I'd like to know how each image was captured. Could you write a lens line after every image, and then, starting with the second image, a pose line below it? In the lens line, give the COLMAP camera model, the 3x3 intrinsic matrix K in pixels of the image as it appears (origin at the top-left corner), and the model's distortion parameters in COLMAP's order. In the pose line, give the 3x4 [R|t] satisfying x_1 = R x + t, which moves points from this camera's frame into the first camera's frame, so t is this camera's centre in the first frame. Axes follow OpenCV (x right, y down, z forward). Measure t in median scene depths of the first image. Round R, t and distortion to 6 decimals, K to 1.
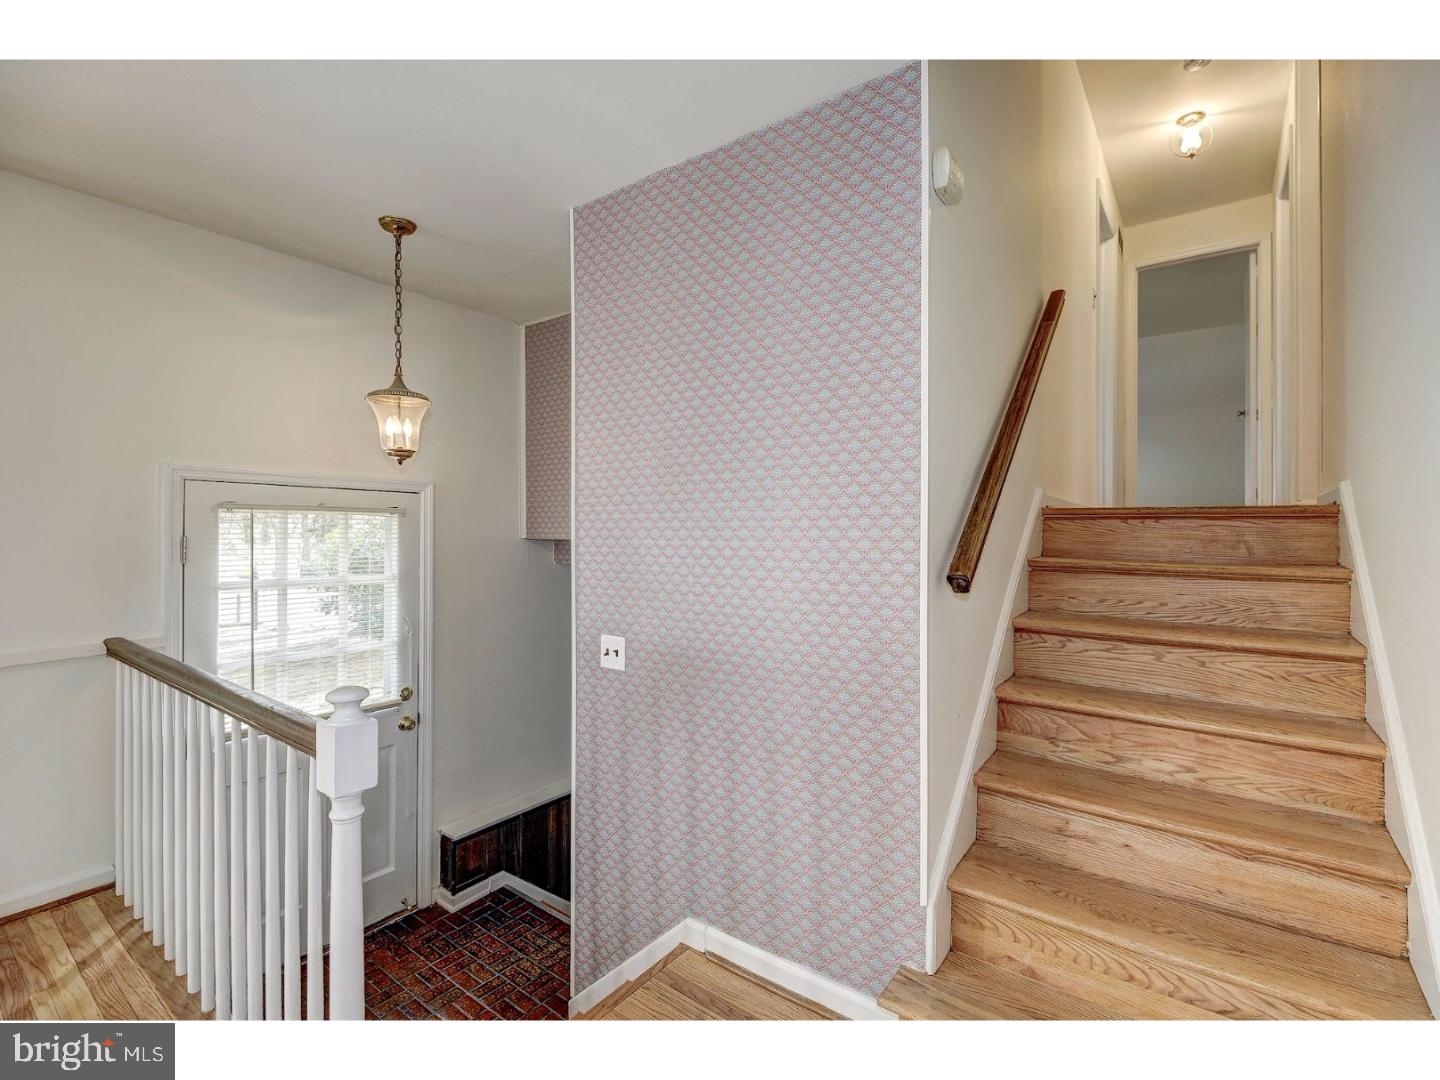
lens RADIAL K [[659.4, 0, 758.2], [0, 659.4, 537.7], [0, 0, 1]] dist [0.036162, -0.025477]
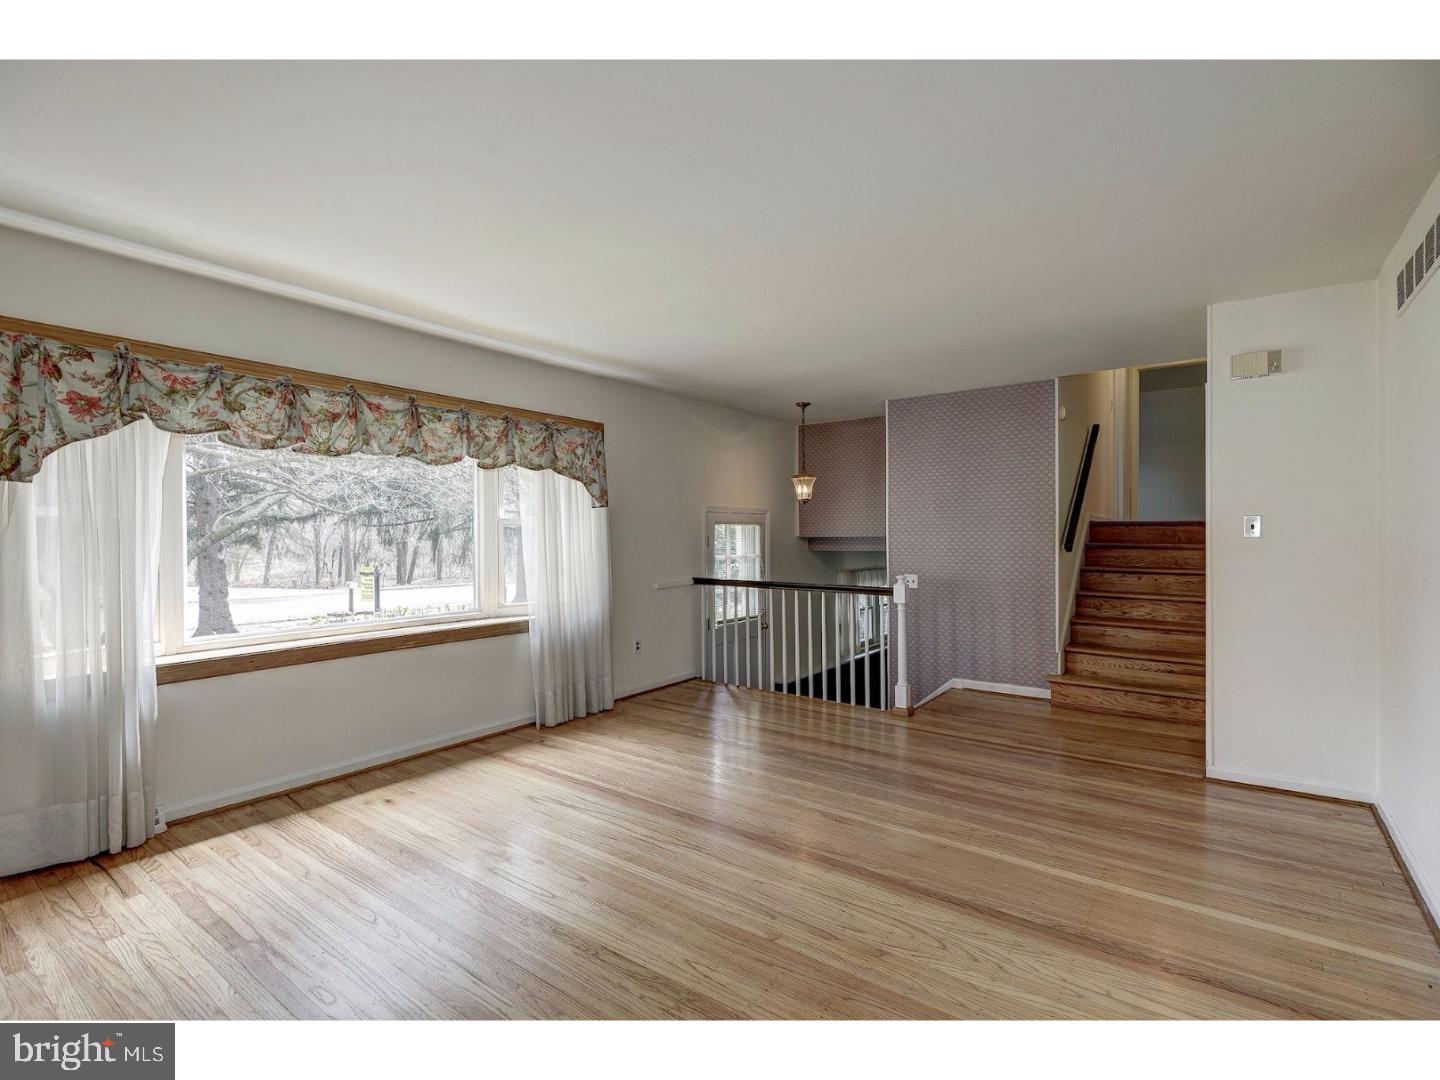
lens RADIAL K [[663.0, 0, 710.7], [0, 663.0, 541.4], [0, 0, 1]] dist [0.041923, -0.026298]
pose [[0.997789, -0.006015, -0.066182, -0.719931], [0.006488, 0.999955, 0.006940, 0.001373], [0.066137, -0.007354, 0.997783, -1.384817]]
